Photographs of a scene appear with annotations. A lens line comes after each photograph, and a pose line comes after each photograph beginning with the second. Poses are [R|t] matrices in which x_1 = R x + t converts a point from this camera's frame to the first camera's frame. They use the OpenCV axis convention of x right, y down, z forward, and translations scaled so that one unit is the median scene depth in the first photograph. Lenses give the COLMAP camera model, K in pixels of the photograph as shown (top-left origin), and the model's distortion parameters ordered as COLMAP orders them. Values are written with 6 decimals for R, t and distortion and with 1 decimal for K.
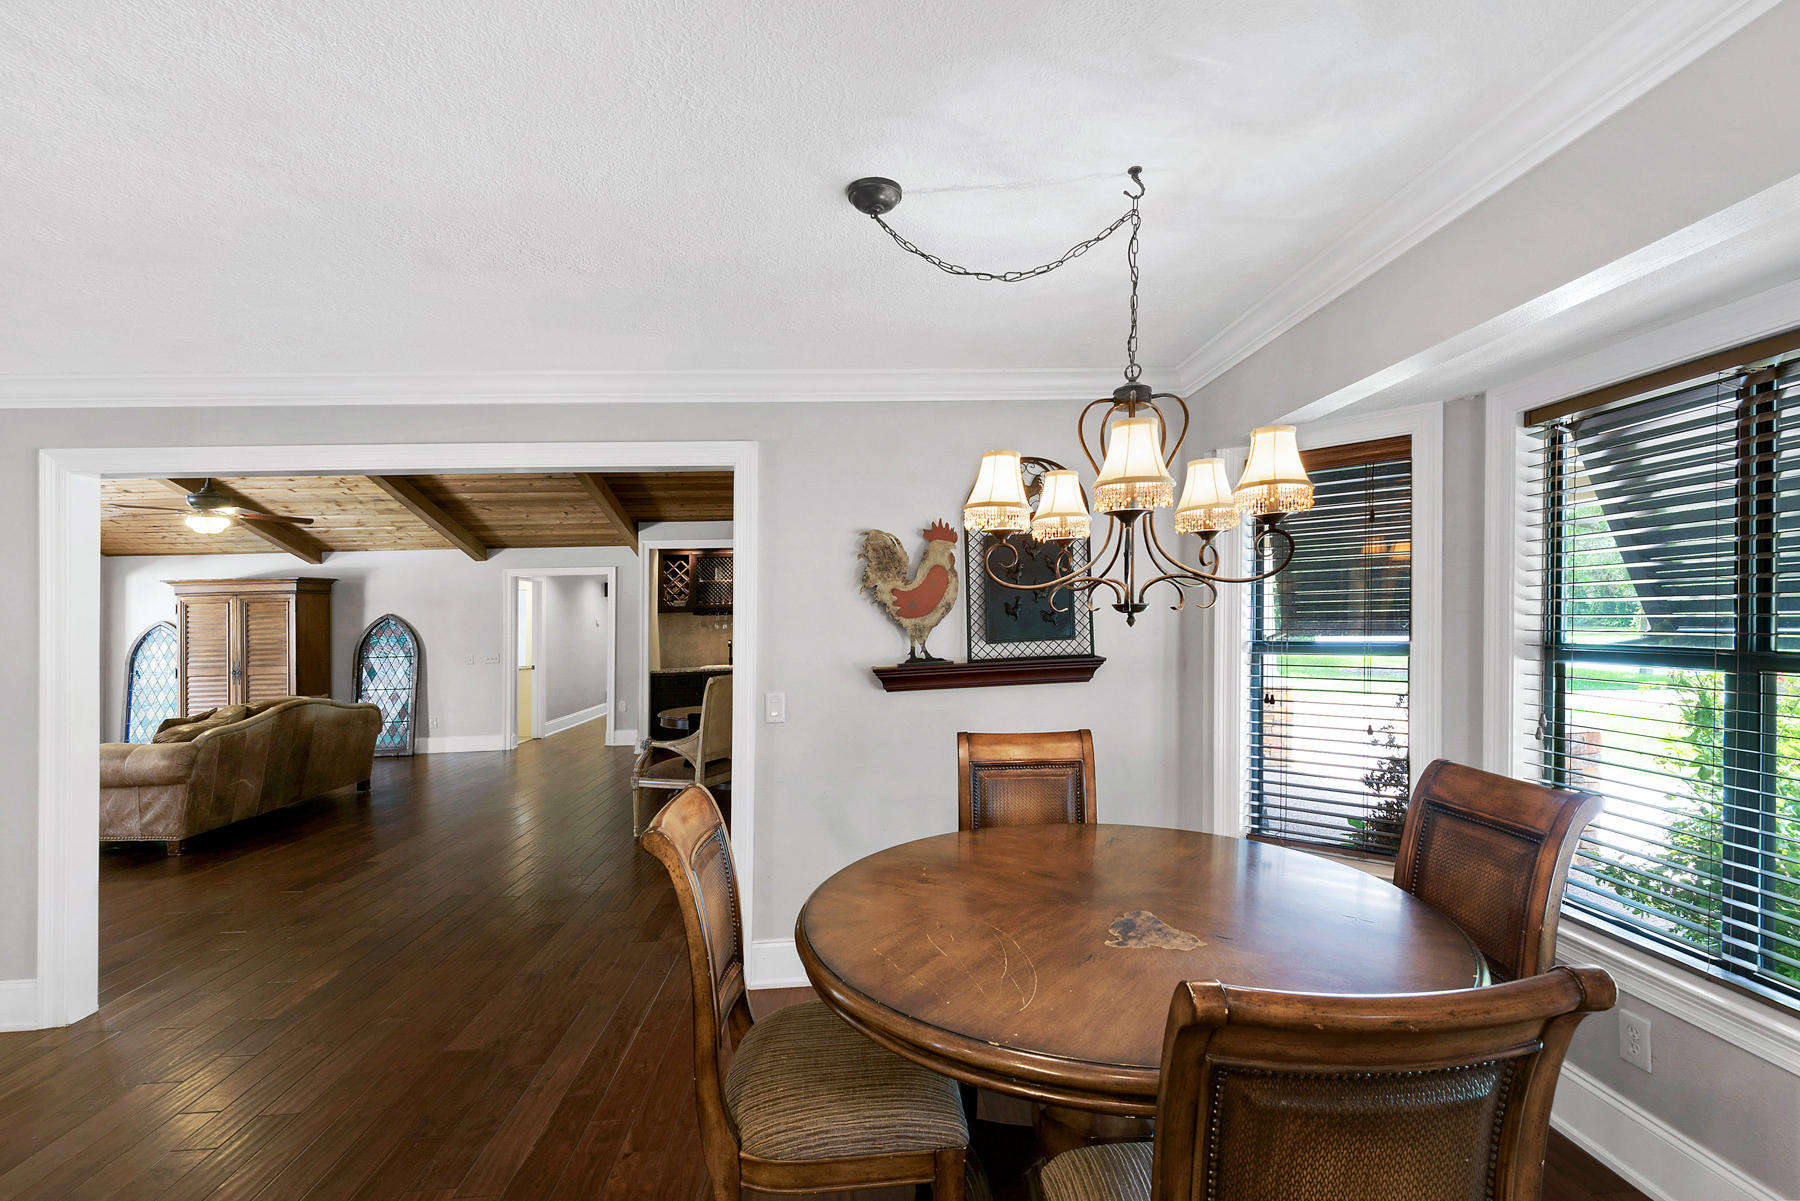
lens RADIAL K [[773.6, 0, 930.2], [0, 773.6, 555.8], [0, 0, 1]] dist [0.020942, -0.018492]
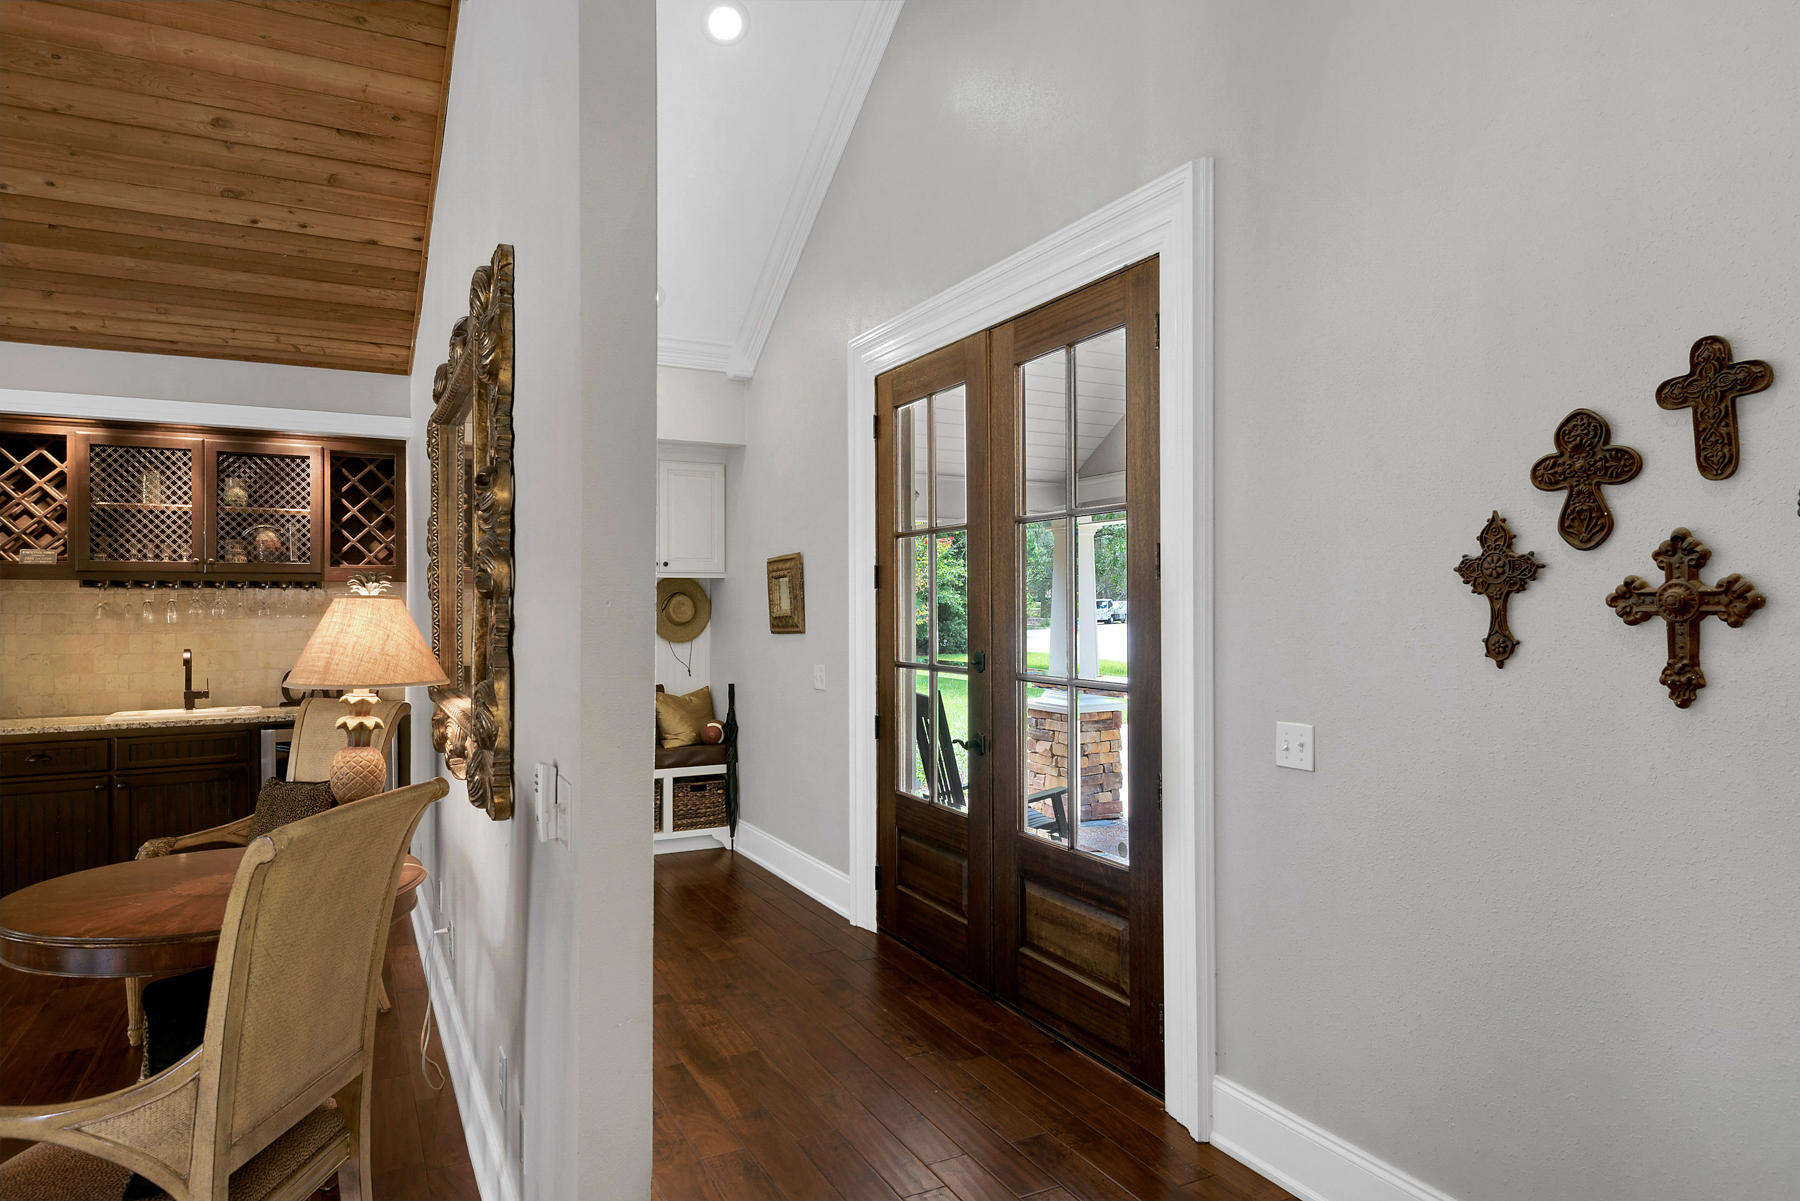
lens RADIAL K [[1059.3, 0, 869.4], [0, 1059.3, 611.7], [0, 0, 1]] dist [0.029874, -0.023892]
pose [[0.933794, 0.019342, 0.357289, -0.135704], [-0.048010, 0.996281, 0.071544, 0.033151], [-0.354577, -0.083961, 0.931250, 0.377169]]
